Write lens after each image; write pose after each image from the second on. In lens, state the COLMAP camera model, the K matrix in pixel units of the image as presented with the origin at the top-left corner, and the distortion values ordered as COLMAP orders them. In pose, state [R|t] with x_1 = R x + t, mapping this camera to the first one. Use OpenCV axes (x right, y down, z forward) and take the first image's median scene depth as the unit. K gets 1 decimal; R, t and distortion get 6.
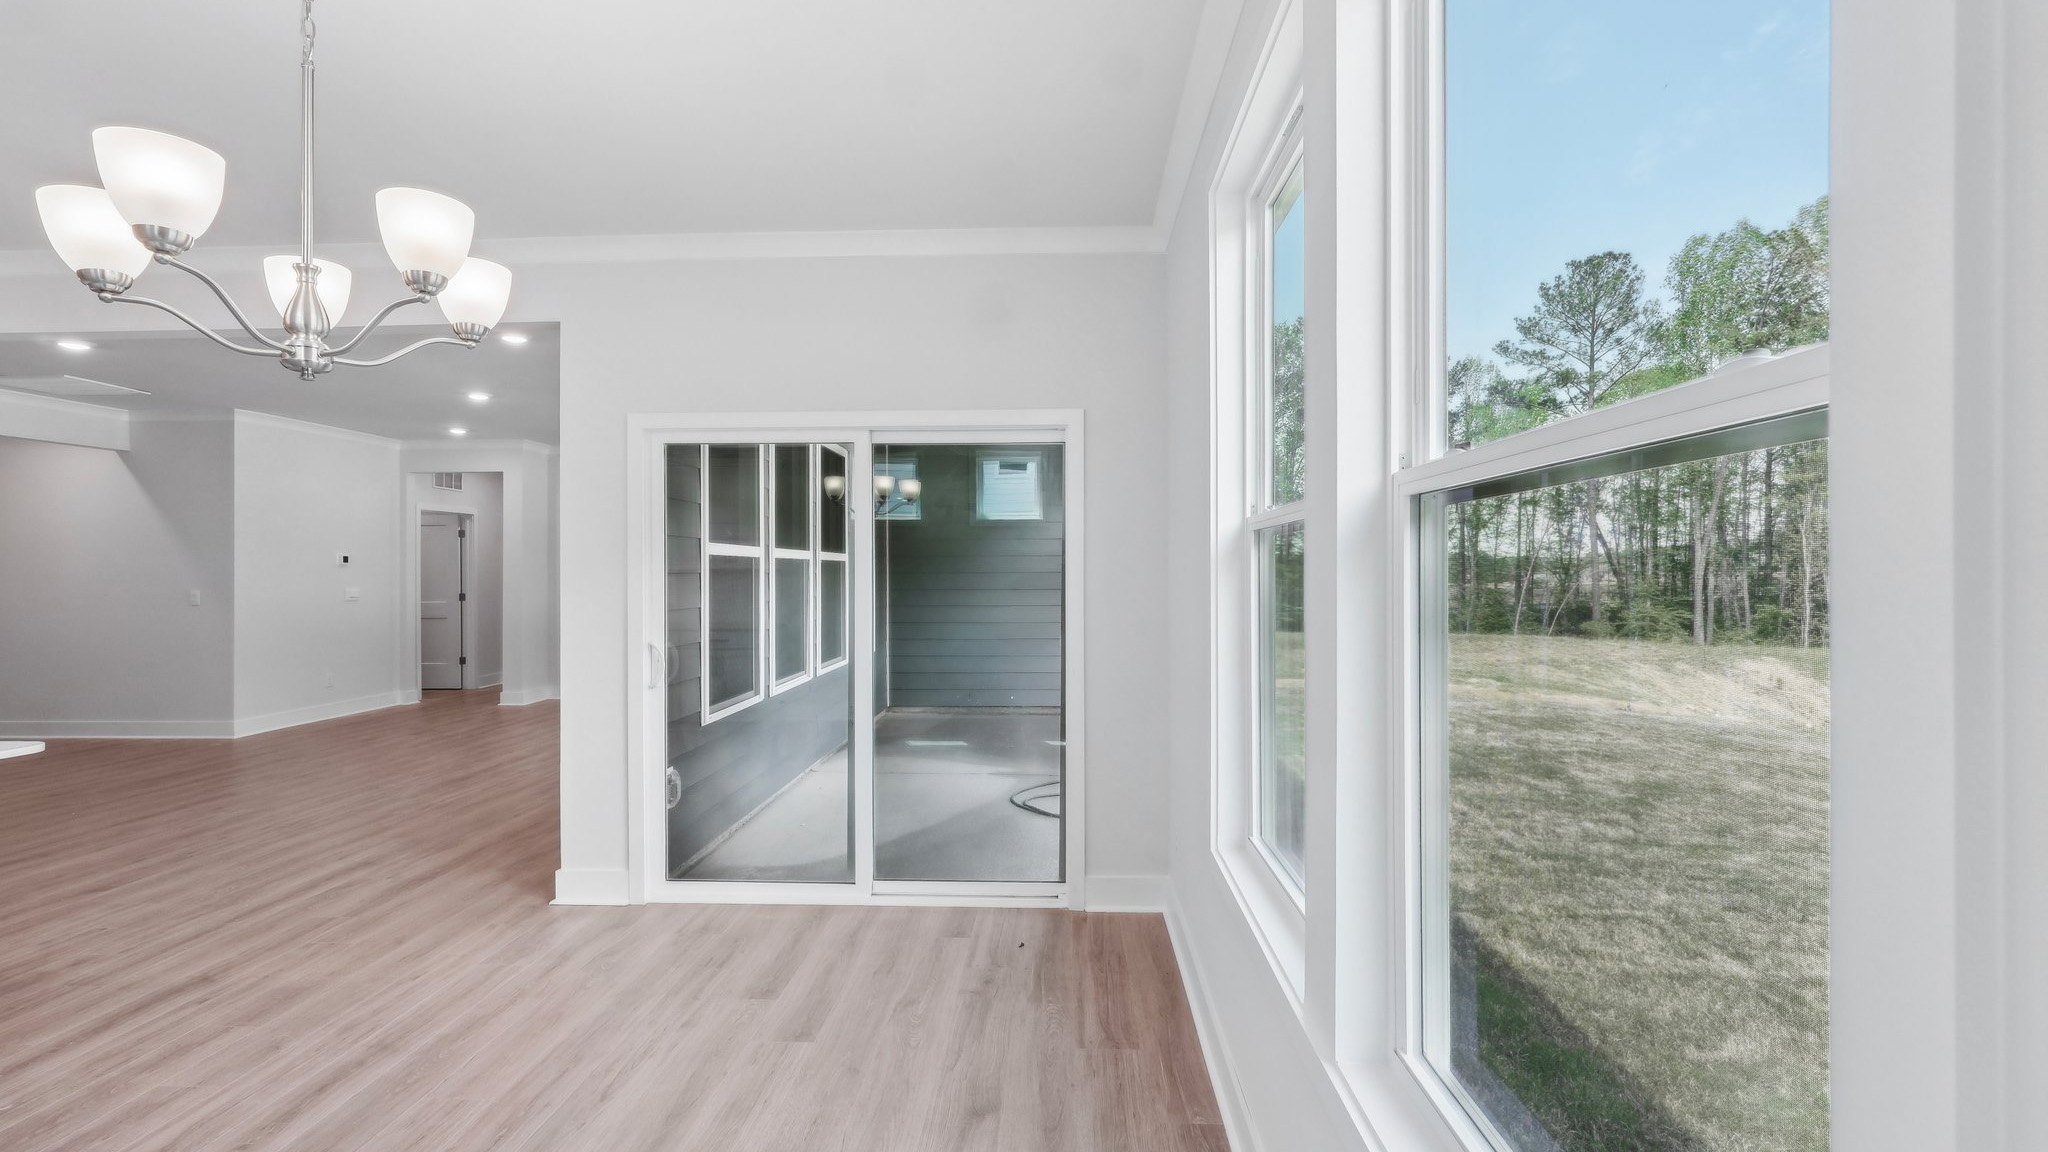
lens RADIAL K [[882.2, 0, 1021.6], [0, 882.2, 570.0], [0, 0, 1]] dist [-0.014446, 0.003629]
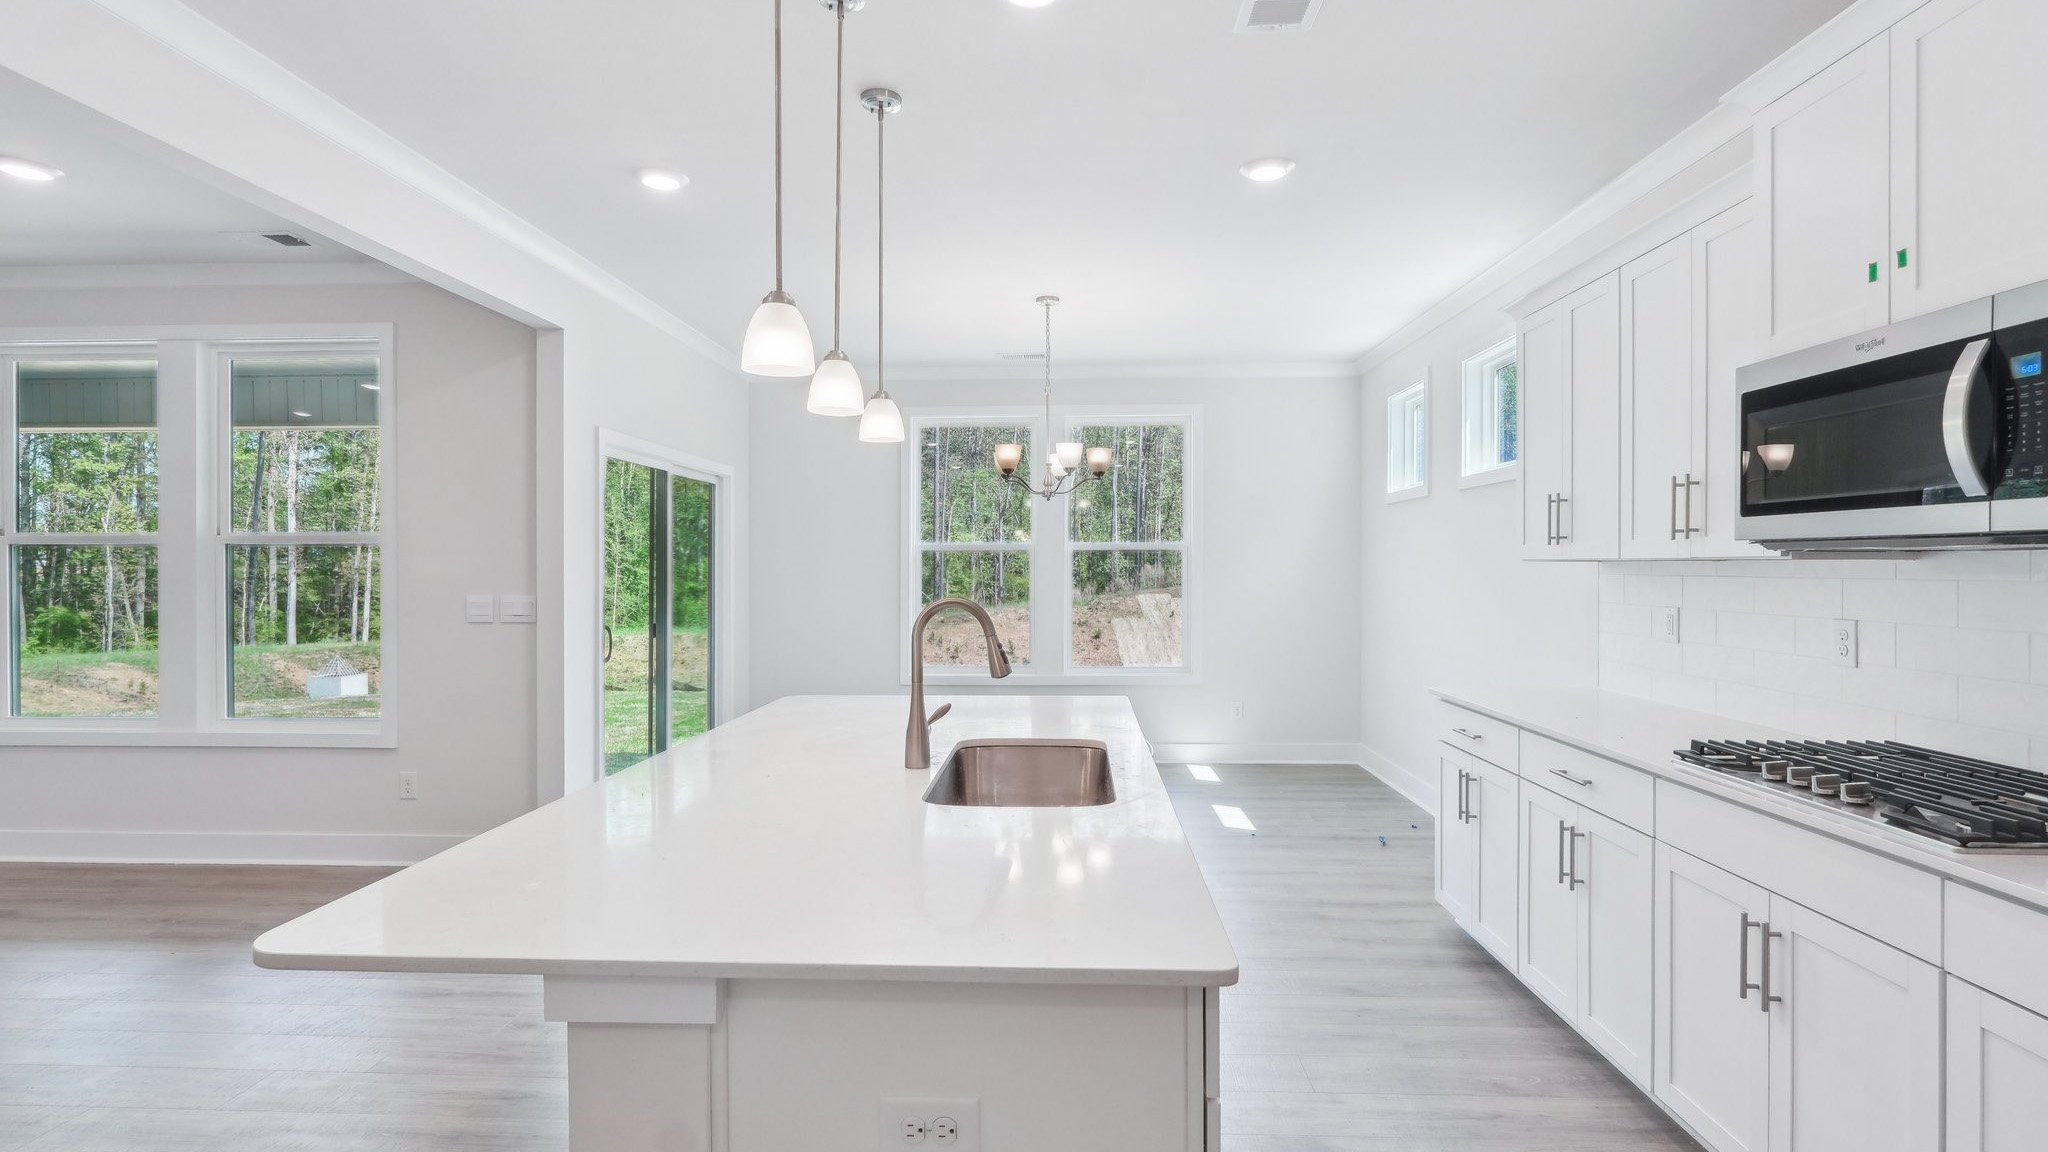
lens RADIAL K [[960.5, 0, 1040.6], [0, 960.5, 574.7], [0, 0, 1]] dist [0.000820, -0.000768]
pose [[-0.031466, -0.002672, 0.999501, -0.685488], [-0.002706, 0.999993, 0.002588, 0.004211], [-0.999501, -0.002623, -0.031473, 0.175104]]
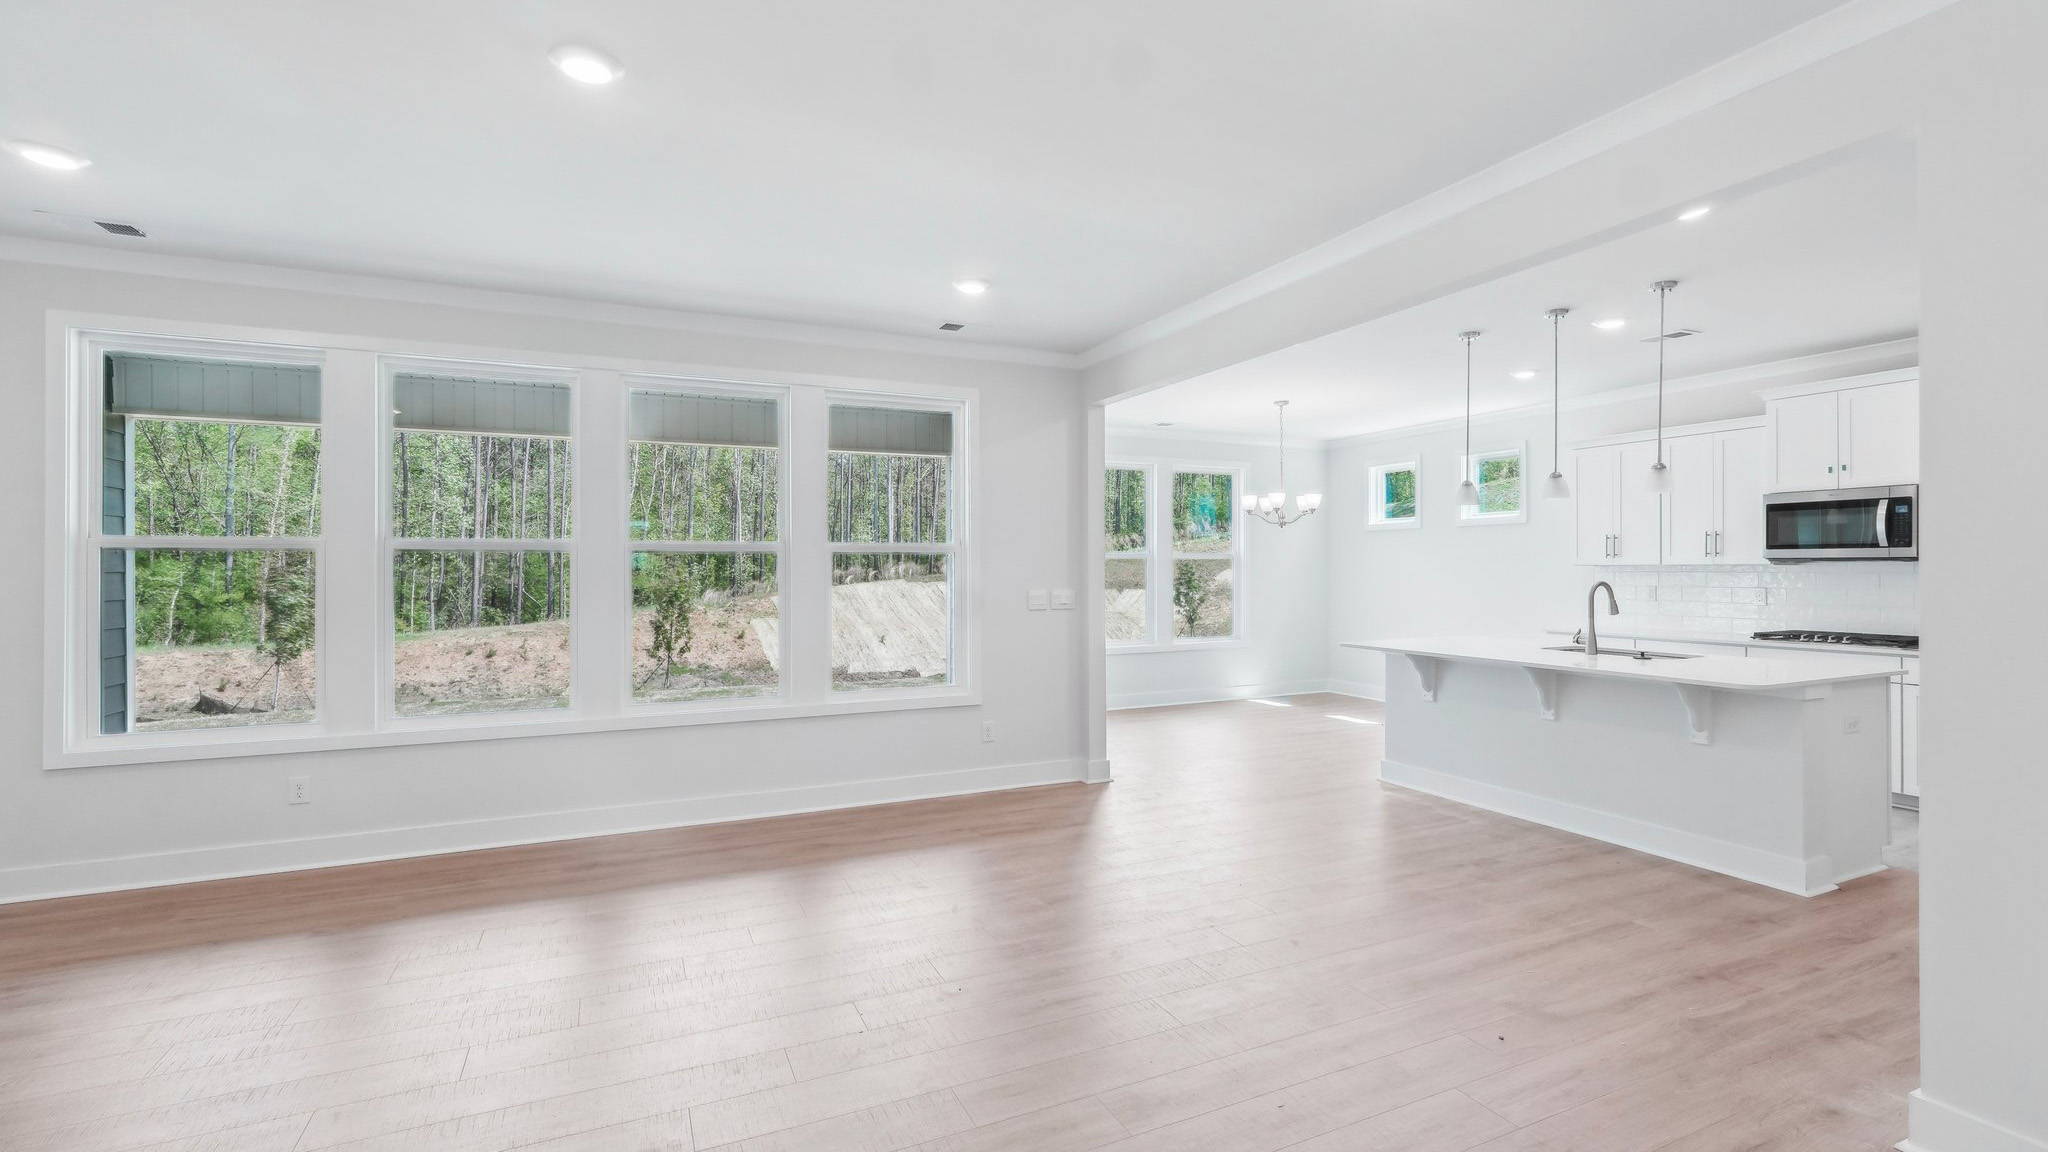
lens RADIAL K [[882.2, 0, 1039.2], [0, 882.2, 568.1], [0, 0, 1]] dist [-0.014446, 0.003629]
pose [[-0.479730, 0.008389, 0.877376, -0.737777], [0.003921, 0.999965, -0.007417, 0.005434], [-0.877407, -0.000118, -0.479746, 0.738866]]
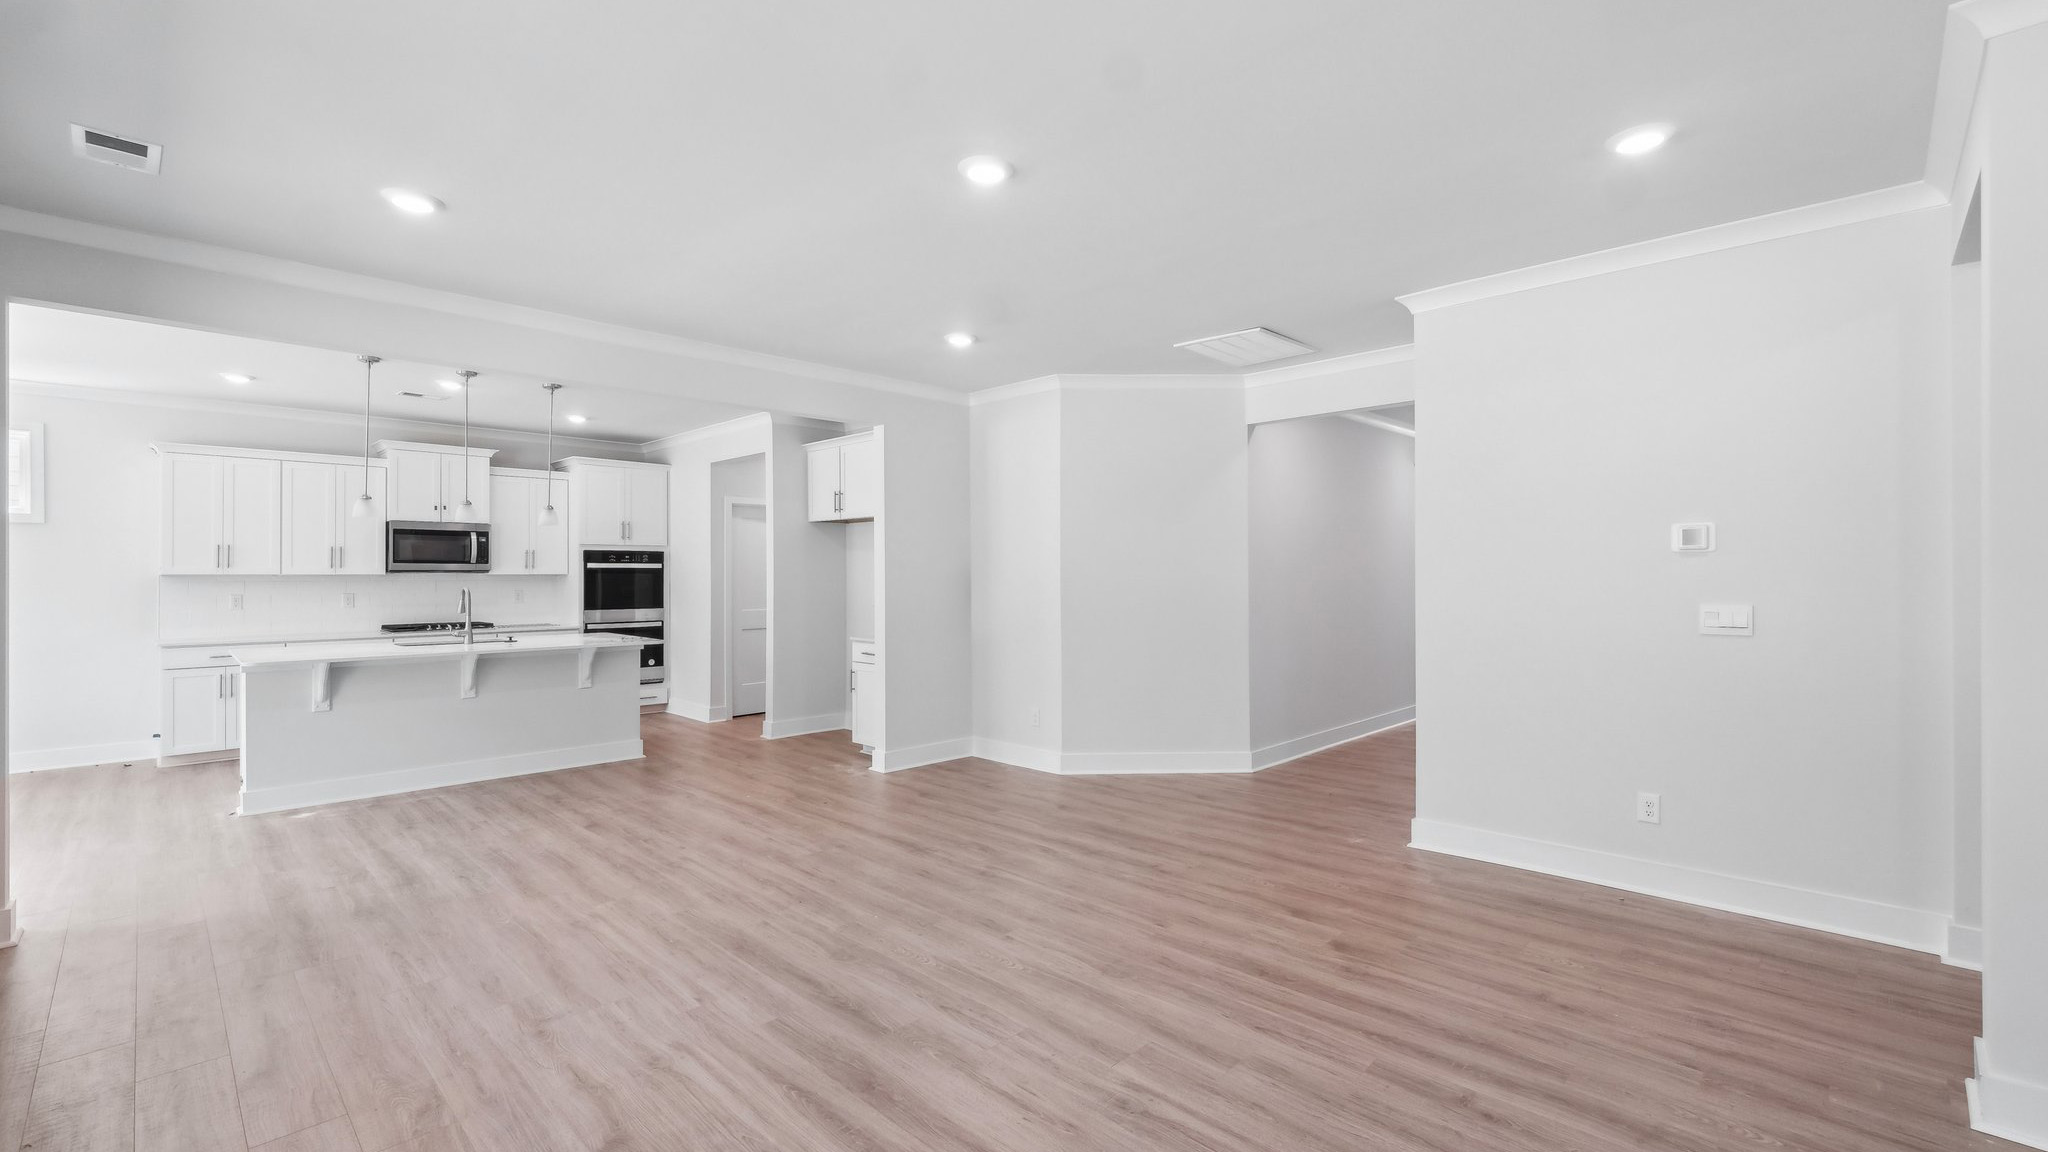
lens RADIAL K [[882.2, 0, 1019.1], [0, 882.2, 572.8], [0, 0, 1]] dist [-0.014446, 0.003629]
pose [[-0.663900, 0.006823, -0.747790, -0.217255], [0.008371, 0.999964, 0.001692, 0.001902], [0.747774, -0.005137, -0.663933, 0.958204]]
